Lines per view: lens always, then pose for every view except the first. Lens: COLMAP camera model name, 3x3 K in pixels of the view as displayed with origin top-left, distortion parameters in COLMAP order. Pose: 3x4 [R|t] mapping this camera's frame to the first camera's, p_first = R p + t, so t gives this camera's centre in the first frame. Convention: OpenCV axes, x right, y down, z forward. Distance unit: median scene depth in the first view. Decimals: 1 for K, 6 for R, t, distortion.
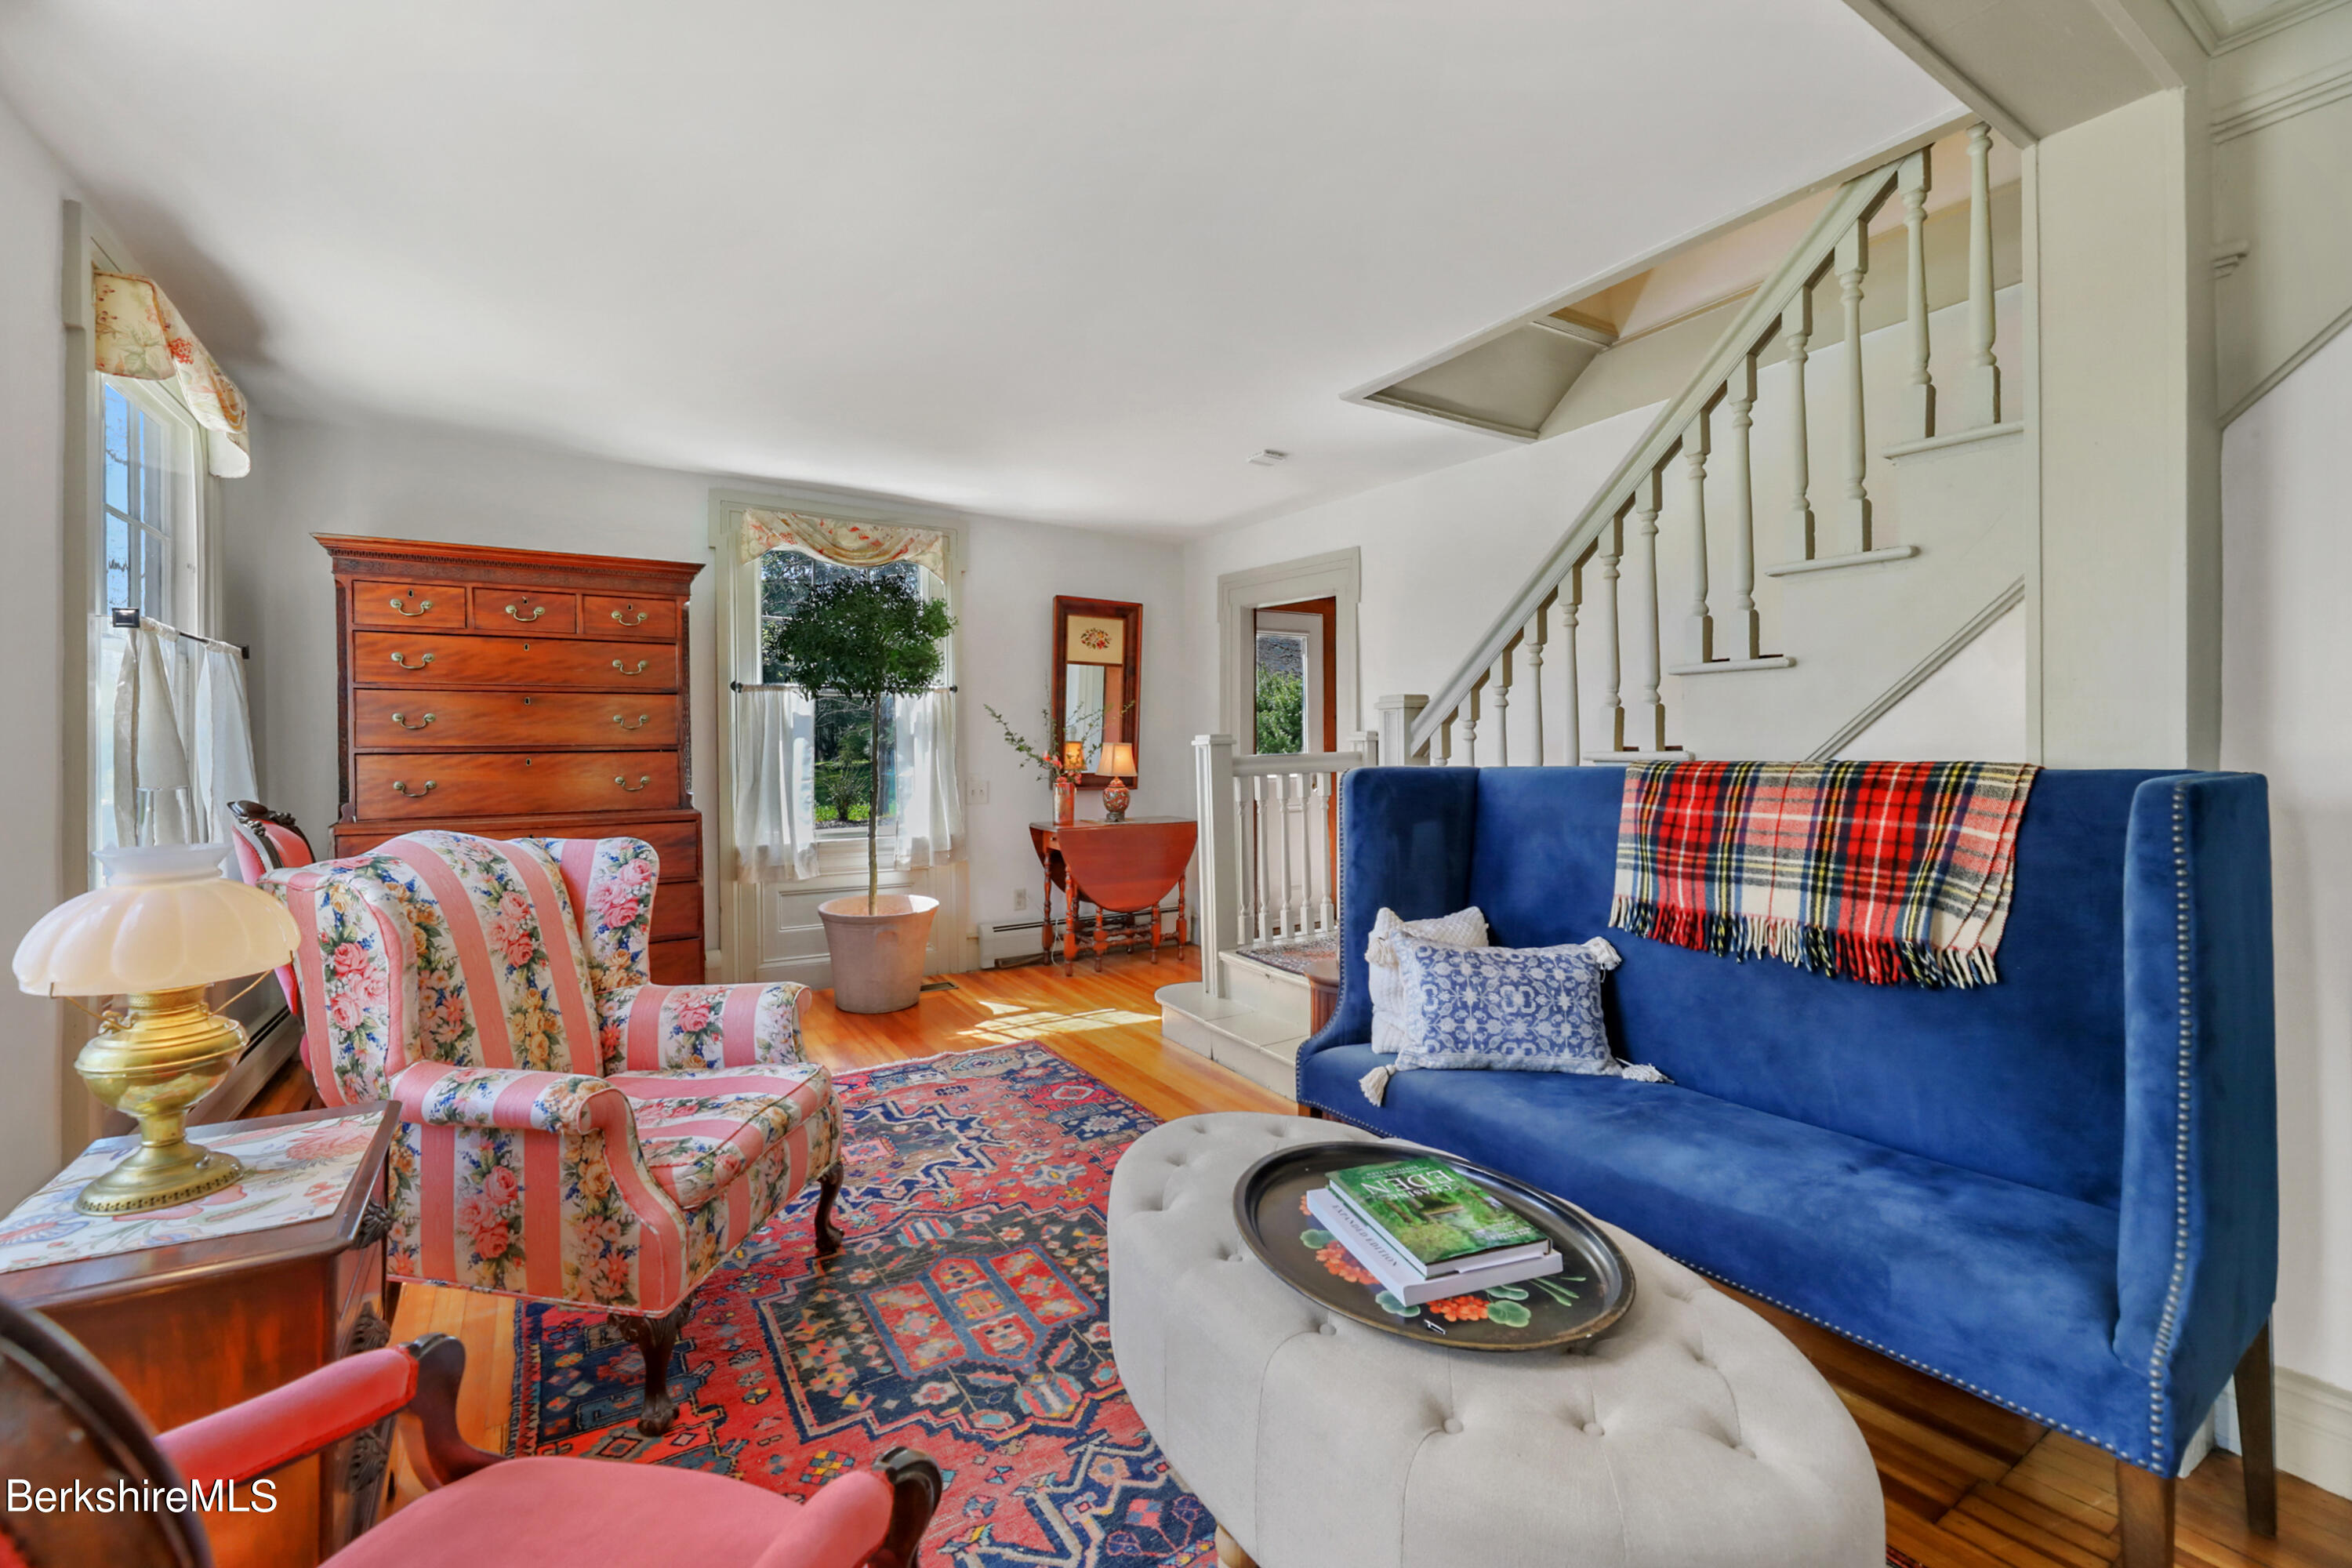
lens RADIAL K [[987.4, 0, 1164.6], [0, 987.4, 770.3], [0, 0, 1]] dist [0.001983, 0.000329]
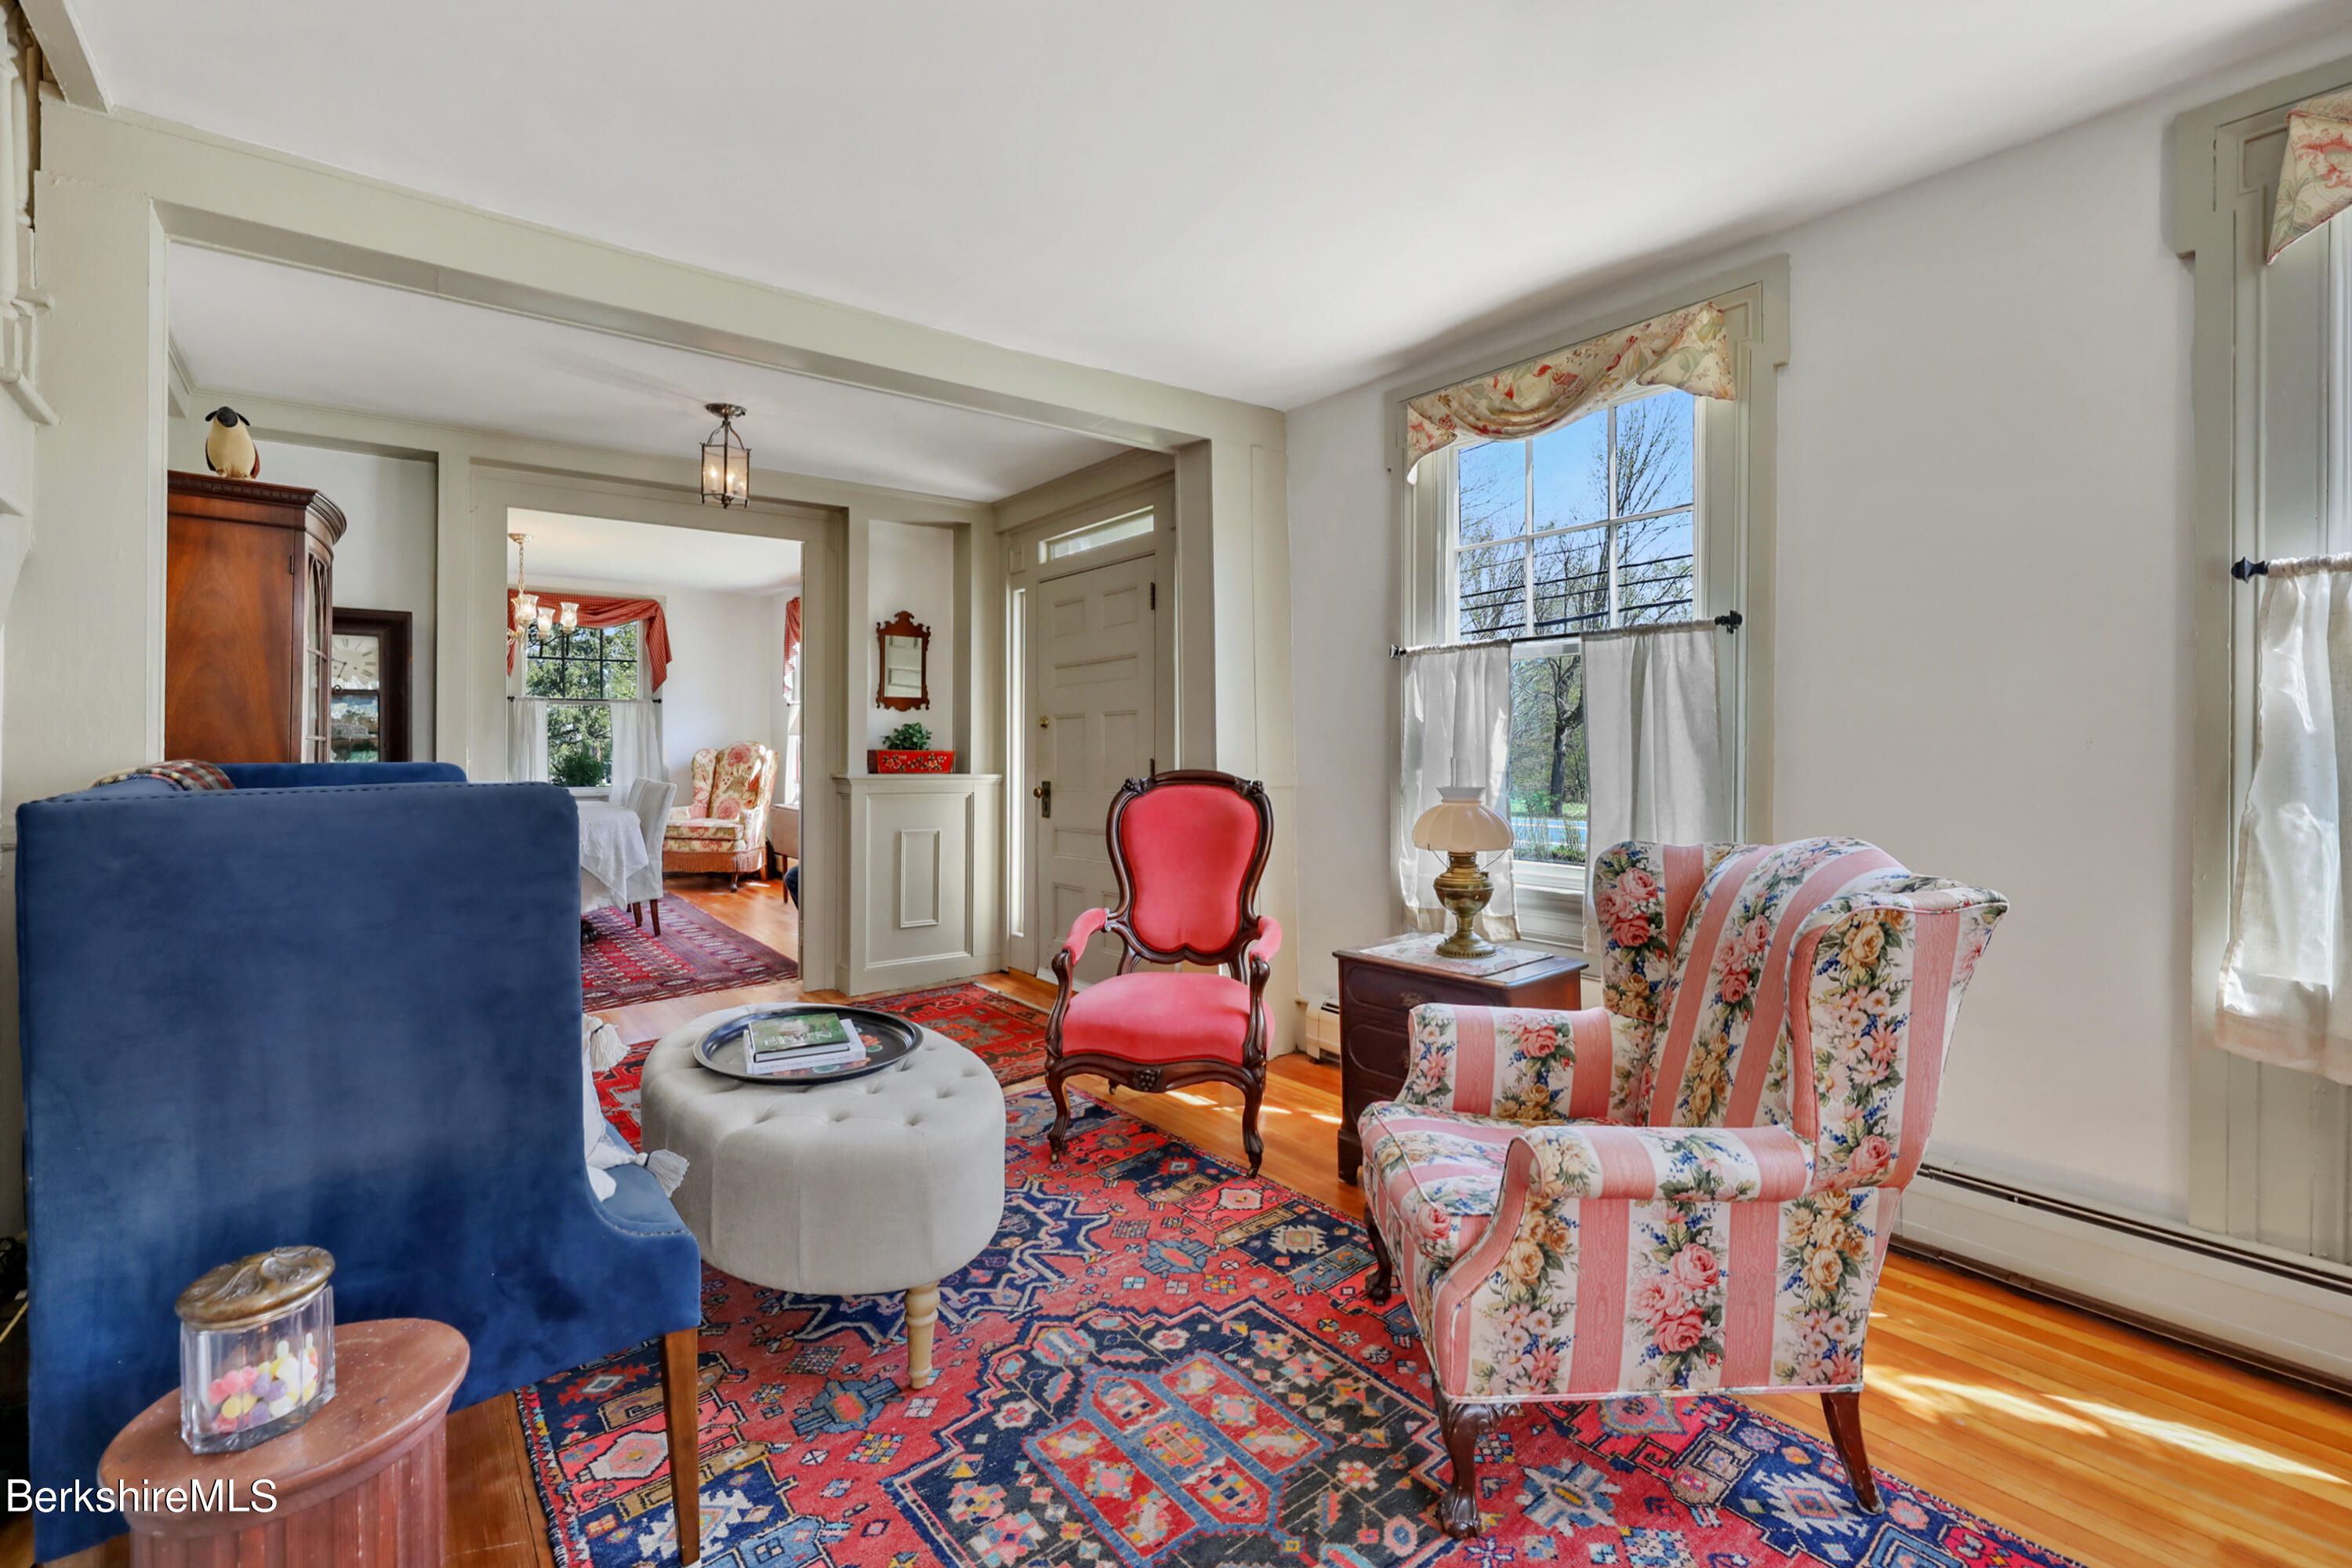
lens RADIAL K [[993.9, 0, 1156.3], [0, 993.9, 704.1], [0, 0, 1]] dist [-0.001373, -0.000267]
pose [[-0.994348, -0.001152, -0.106168, -0.102123], [0.000723, 0.999845, -0.017619, -0.044937], [0.106172, -0.017596, -0.994192, 2.100205]]
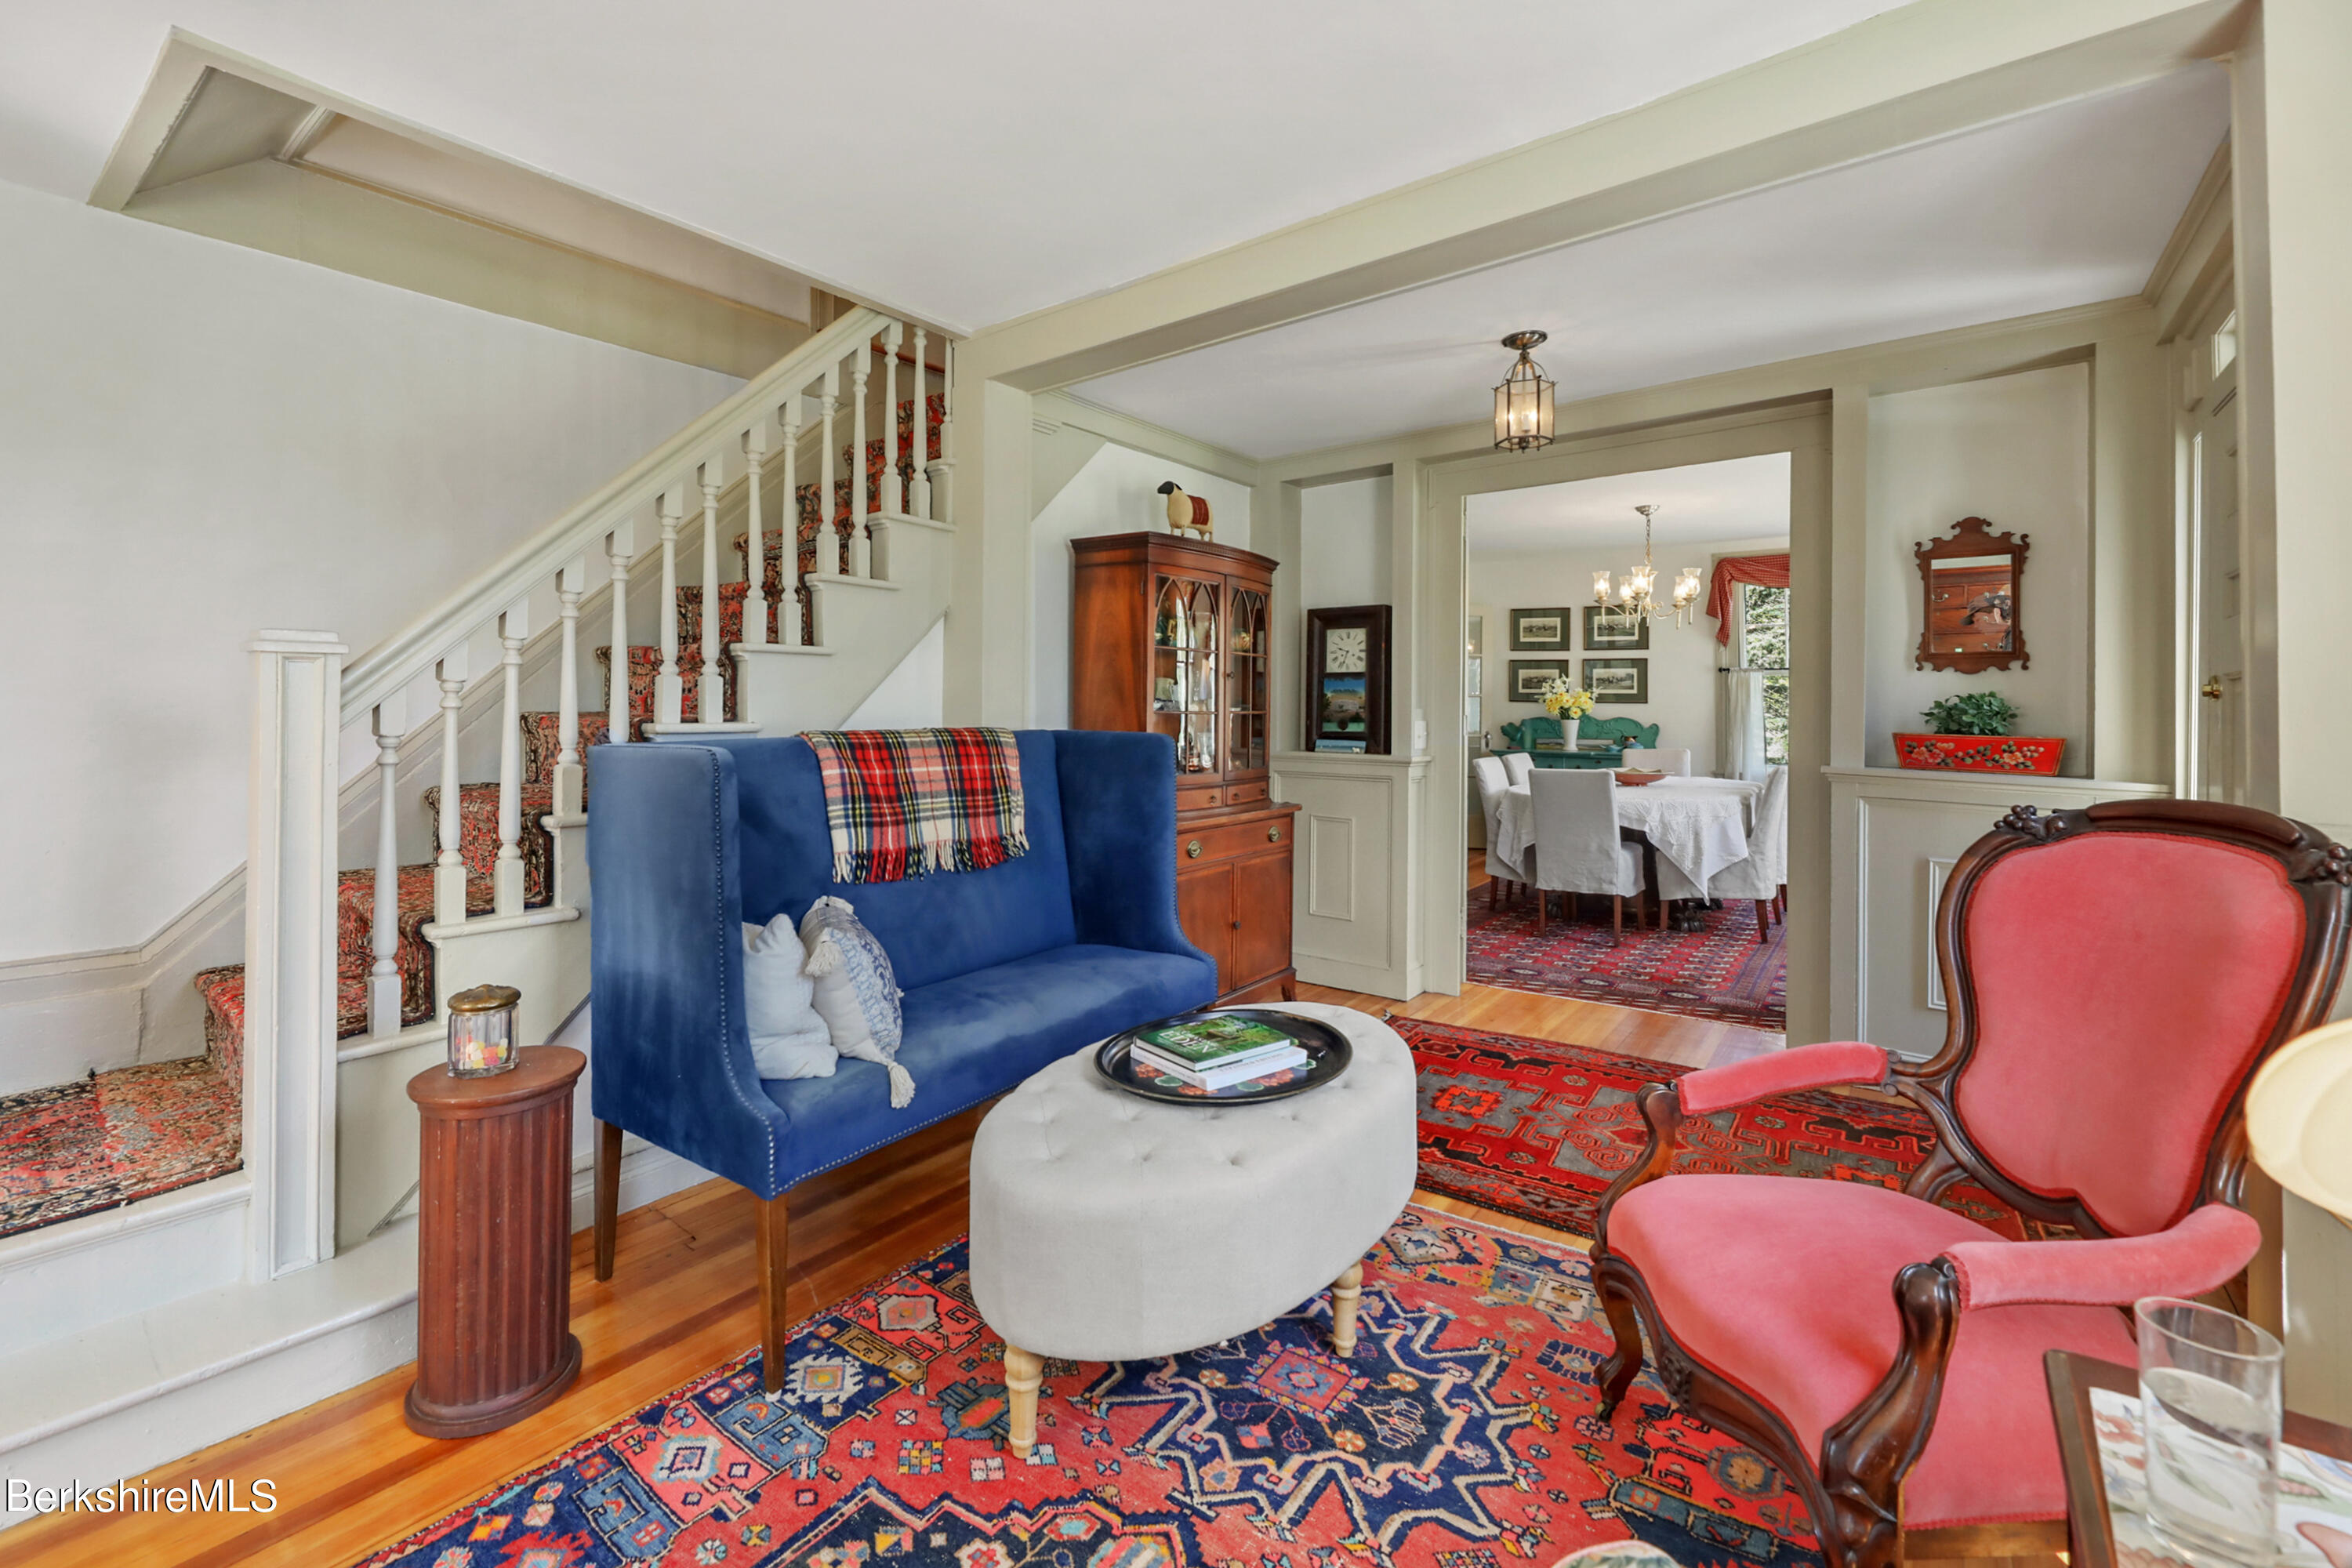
lens RADIAL K [[993.9, 0, 1156.3], [0, 993.9, 704.1], [0, 0, 1]] dist [-0.001373, -0.000267]
pose [[-0.341213, 0.004125, 0.939977, -0.855844], [0.014730, 0.999891, 0.000959, -0.044415], [-0.939870, 0.014173, -0.341237, 1.239881]]
